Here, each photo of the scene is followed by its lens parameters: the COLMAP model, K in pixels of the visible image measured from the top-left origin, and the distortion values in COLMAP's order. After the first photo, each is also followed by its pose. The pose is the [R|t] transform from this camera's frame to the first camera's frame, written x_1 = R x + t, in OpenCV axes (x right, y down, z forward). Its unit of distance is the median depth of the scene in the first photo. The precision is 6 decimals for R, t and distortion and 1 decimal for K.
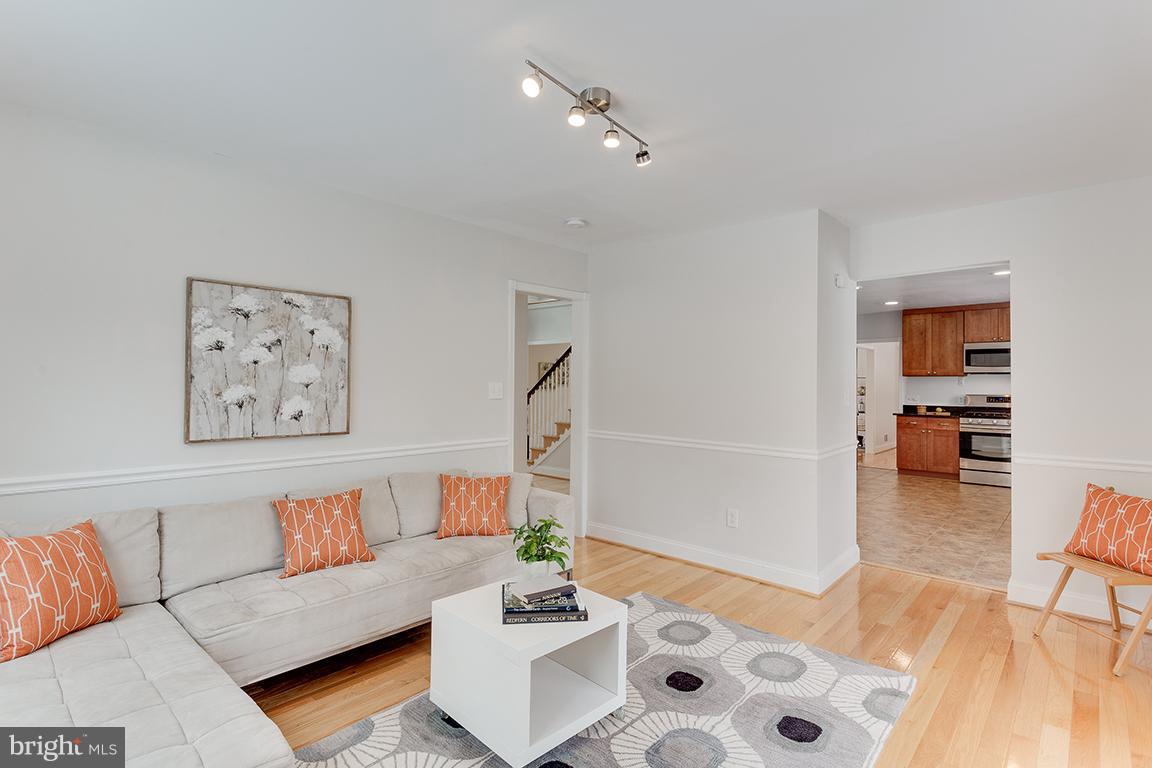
lens RADIAL K [[547.7, 0, 576.4], [0, 547.7, 378.5], [0, 0, 1]] dist [-0.001414, -0.000046]
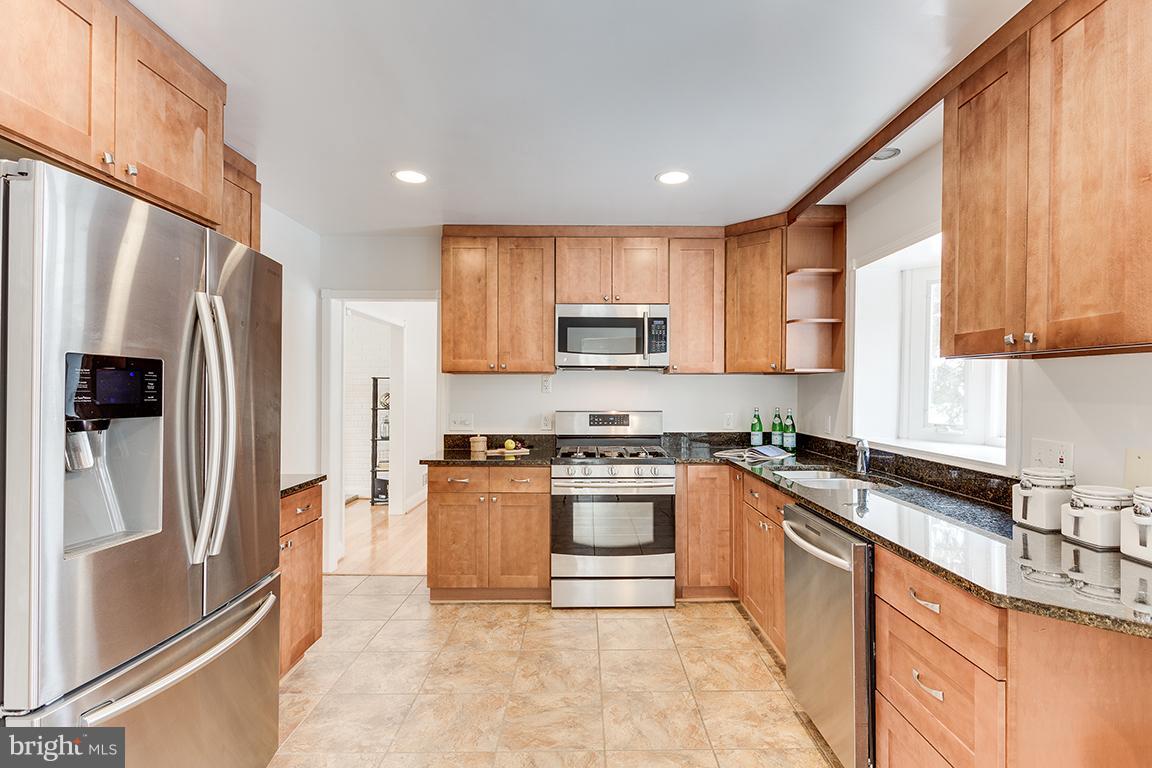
lens RADIAL K [[566.1, 0, 591.1], [0, 566.1, 390.0], [0, 0, 1]] dist [0.001855, -0.000567]
pose [[0.720610, -0.005497, 0.693318, 0.380276], [-0.005031, 0.999901, 0.013157, 0.003566], [-0.693322, -0.012969, 0.720511, 0.609435]]
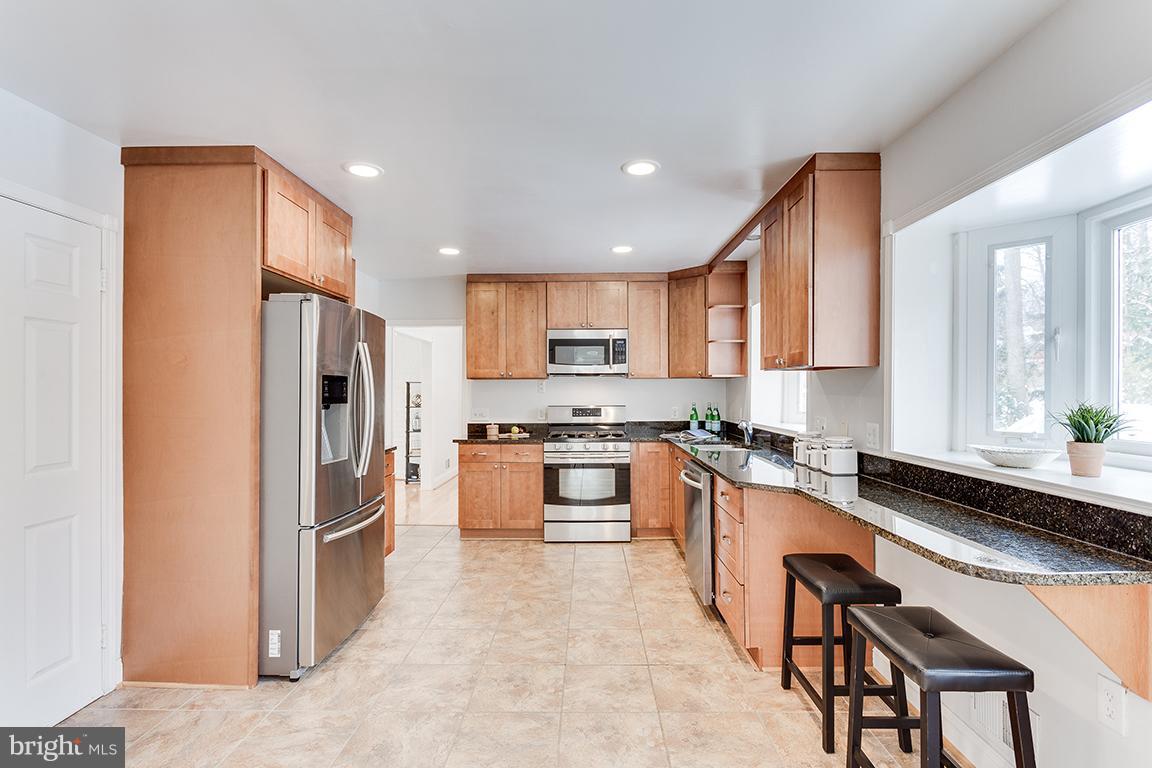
lens RADIAL K [[551.8, 0, 576.5], [0, 551.8, 385.0], [0, 0, 1]] dist [-0.003400, -0.000533]
pose [[0.743670, -0.002043, 0.668544, 0.276891], [0.001669, 0.999998, 0.001199, 0.002543], [-0.668545, 0.000224, 0.743672, 0.462771]]
